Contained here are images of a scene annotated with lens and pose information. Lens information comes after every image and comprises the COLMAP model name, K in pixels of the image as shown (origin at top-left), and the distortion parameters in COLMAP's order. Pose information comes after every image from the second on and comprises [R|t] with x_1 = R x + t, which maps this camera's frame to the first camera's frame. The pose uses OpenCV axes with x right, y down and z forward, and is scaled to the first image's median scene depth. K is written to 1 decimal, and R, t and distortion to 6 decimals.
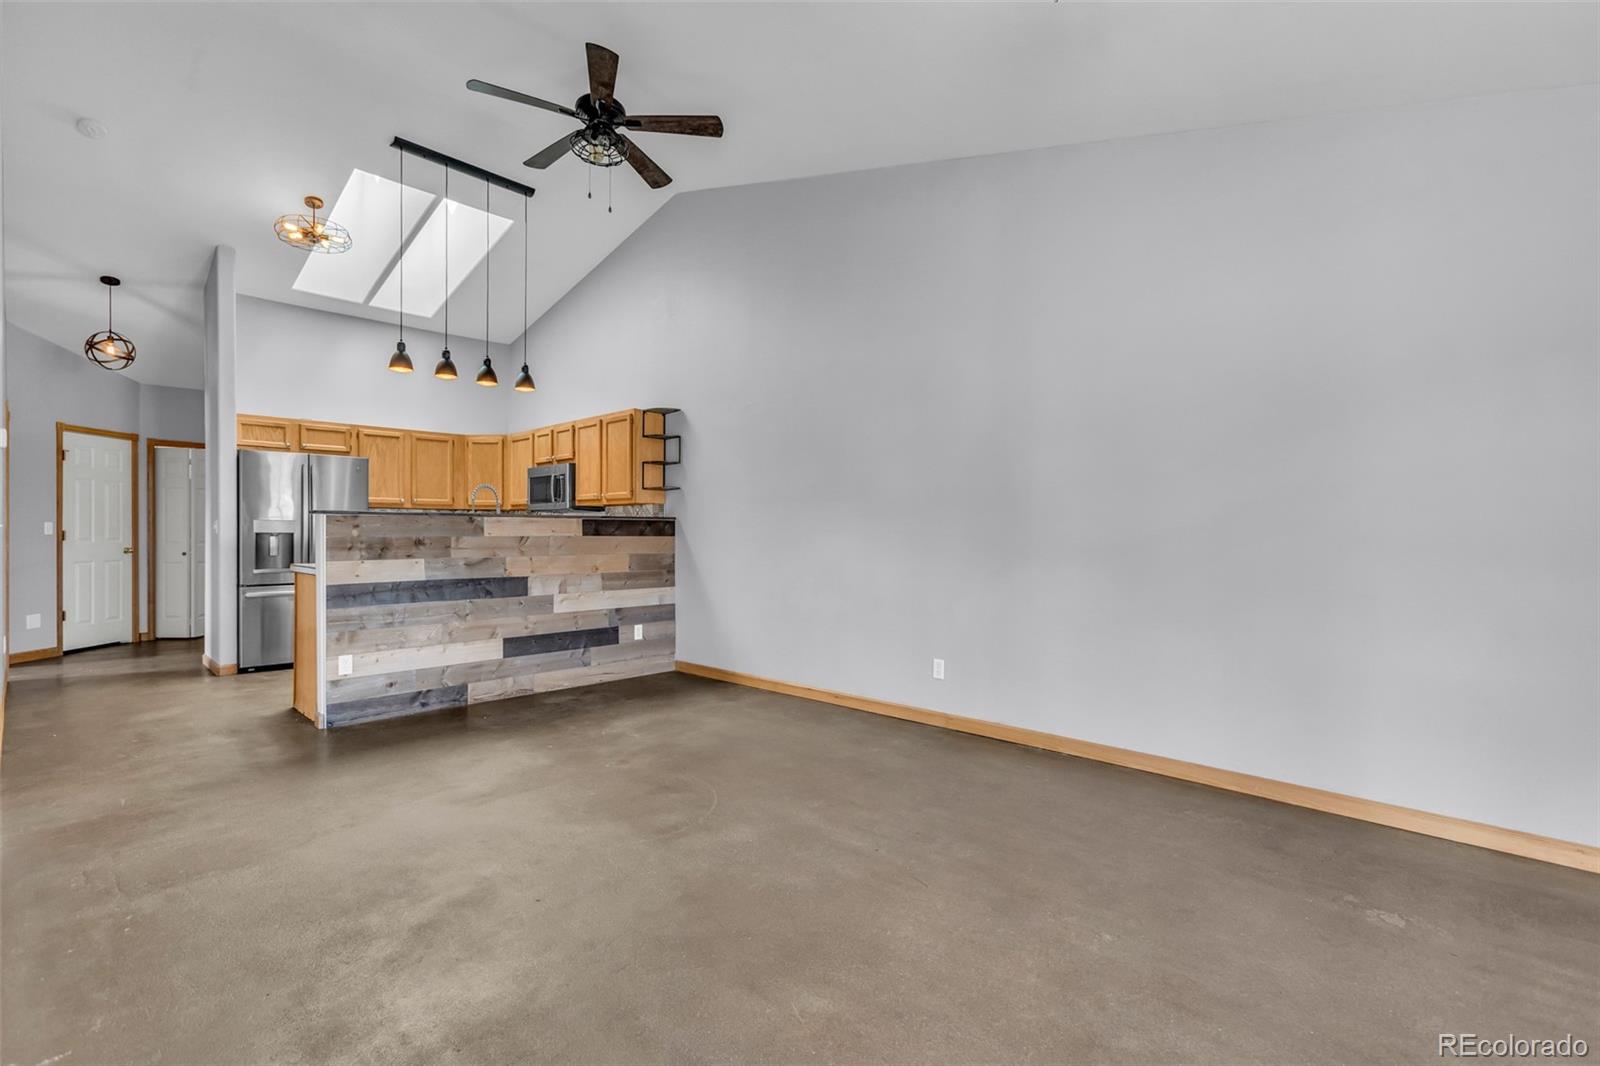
lens RADIAL K [[720.8, 0, 799.3], [0, 720.8, 536.8], [0, 0, 1]] dist [-0.014718, 0.010589]
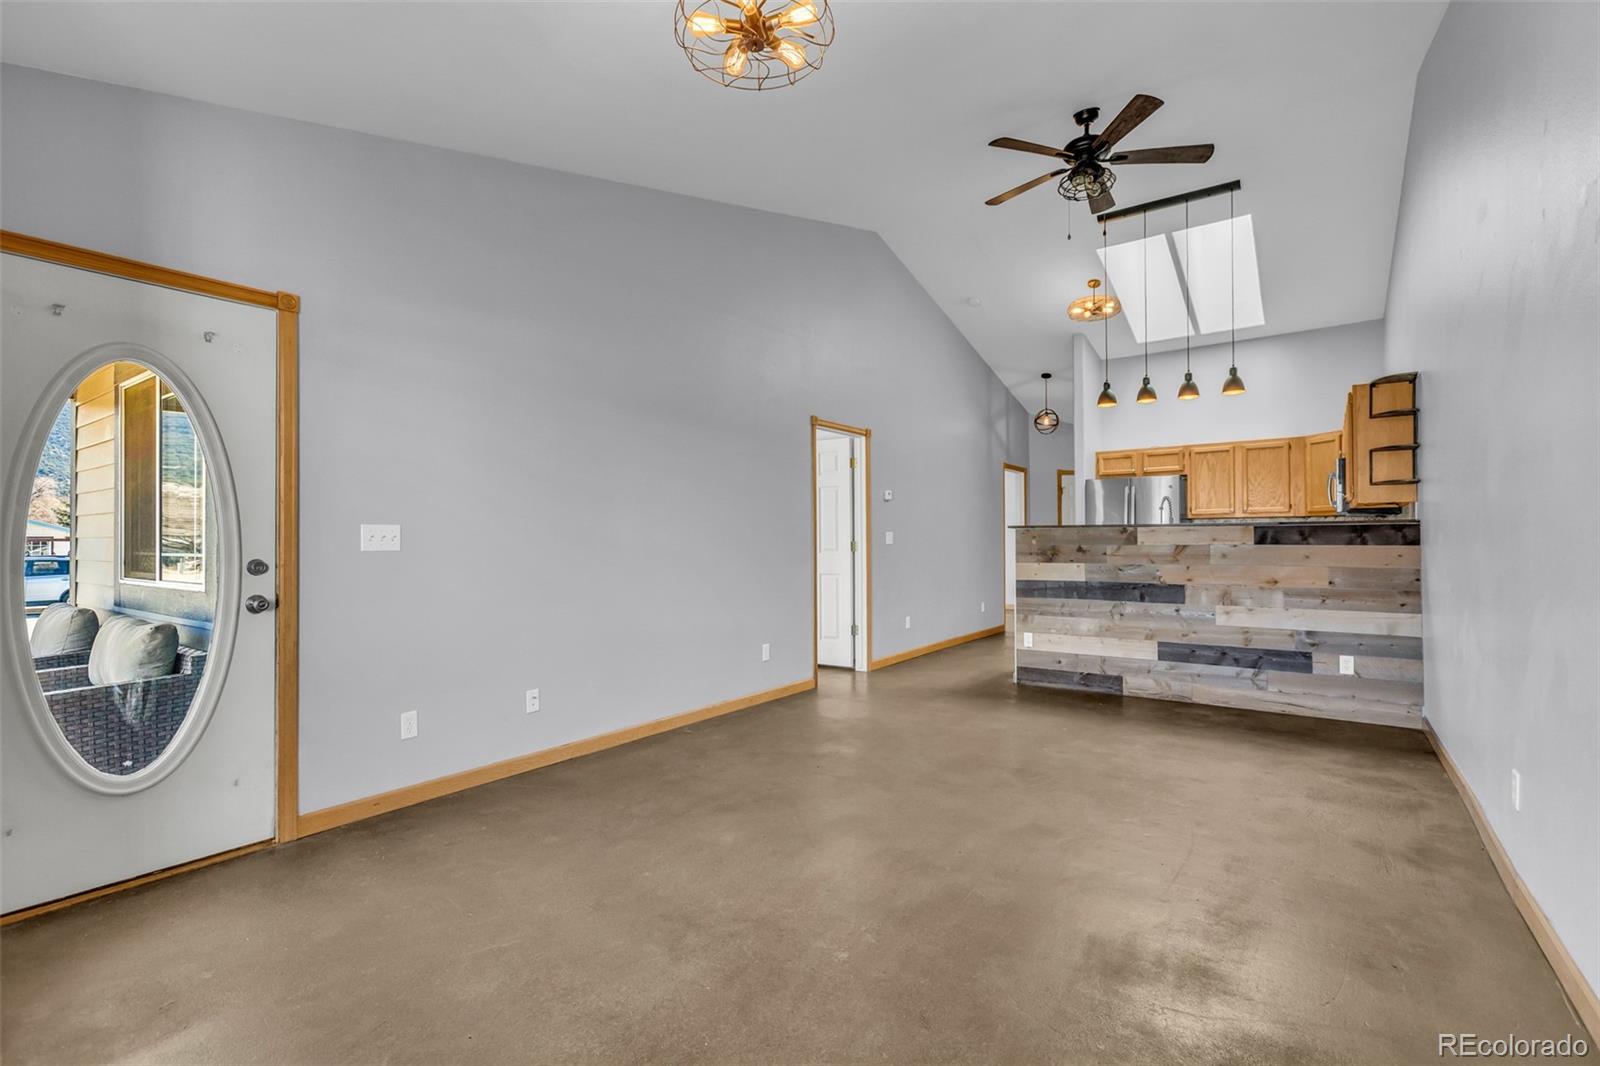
lens RADIAL K [[720.8, 0, 783.2], [0, 720.8, 540.8], [0, 0, 1]] dist [-0.014718, 0.010589]
pose [[0.106458, -0.005143, -0.994304, 0.476003], [-0.002483, 0.999982, -0.005438, 0.000288], [0.994314, 0.003047, 0.106444, 0.278304]]
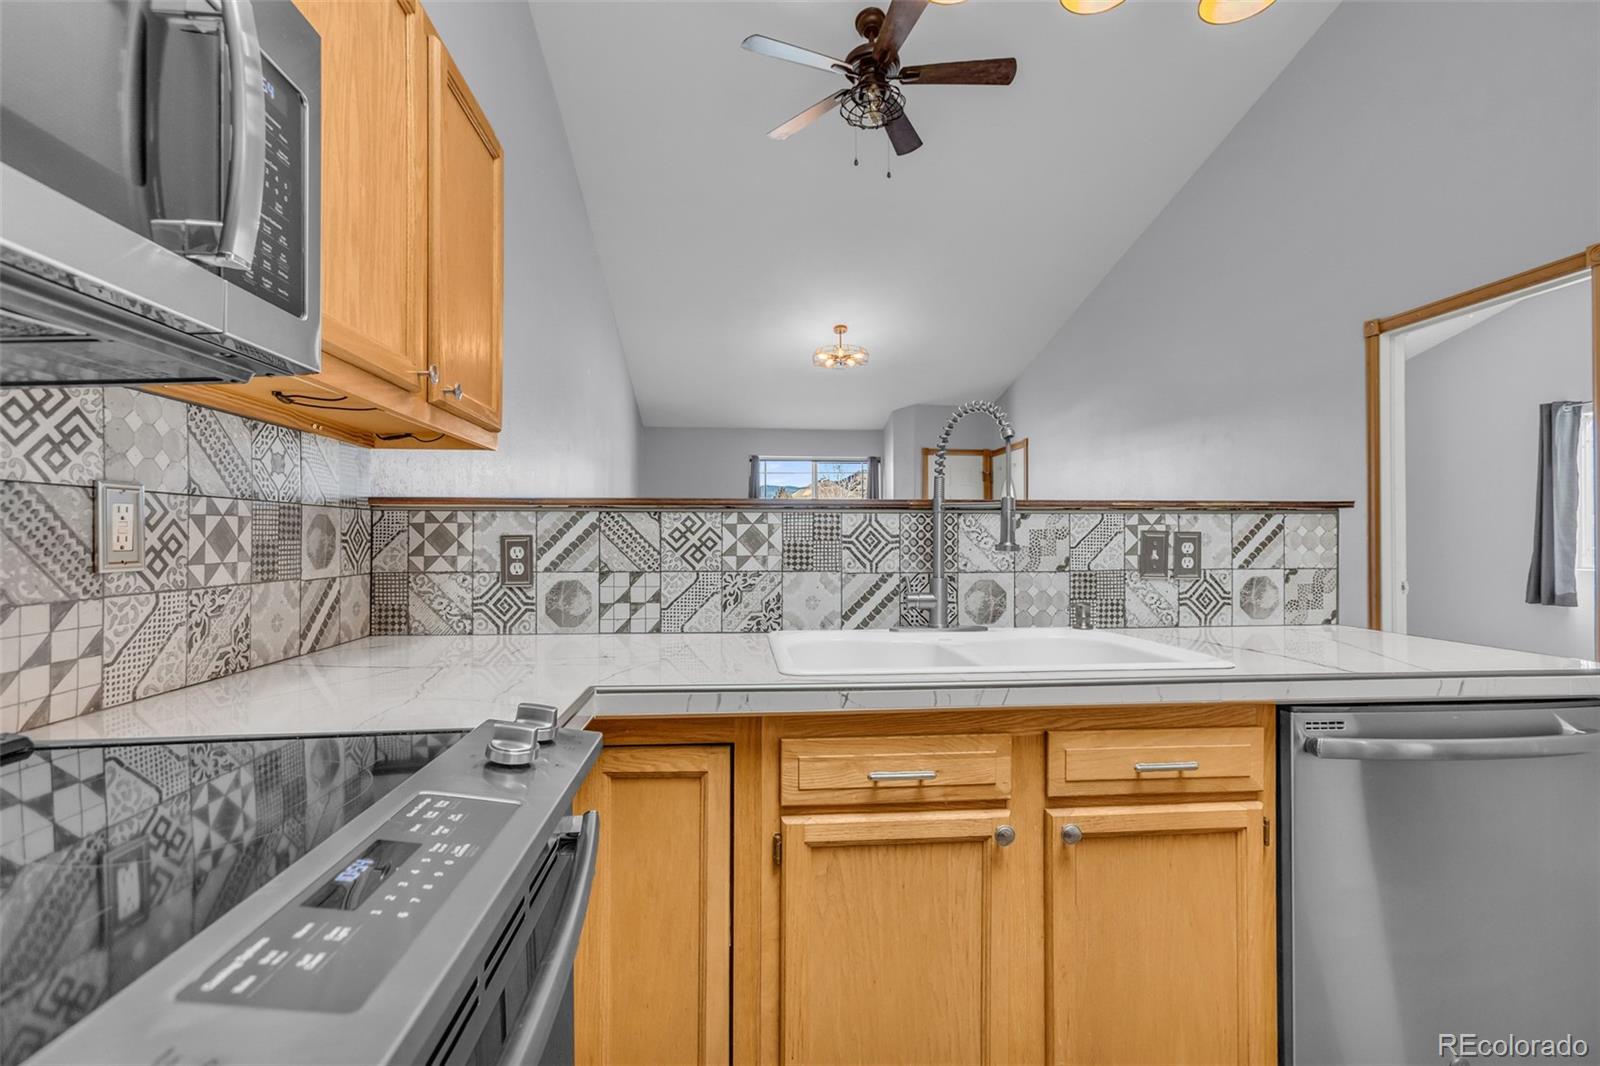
lens RADIAL K [[720.8, 0, 799.6], [0, 720.8, 532.6], [0, 0, 1]] dist [-0.014718, 0.010589]
pose [[-0.752901, 0.002959, 0.658127, -0.505382], [0.001752, 0.999995, -0.002492, -0.011027], [-0.658132, -0.000723, -0.752903, 1.107390]]
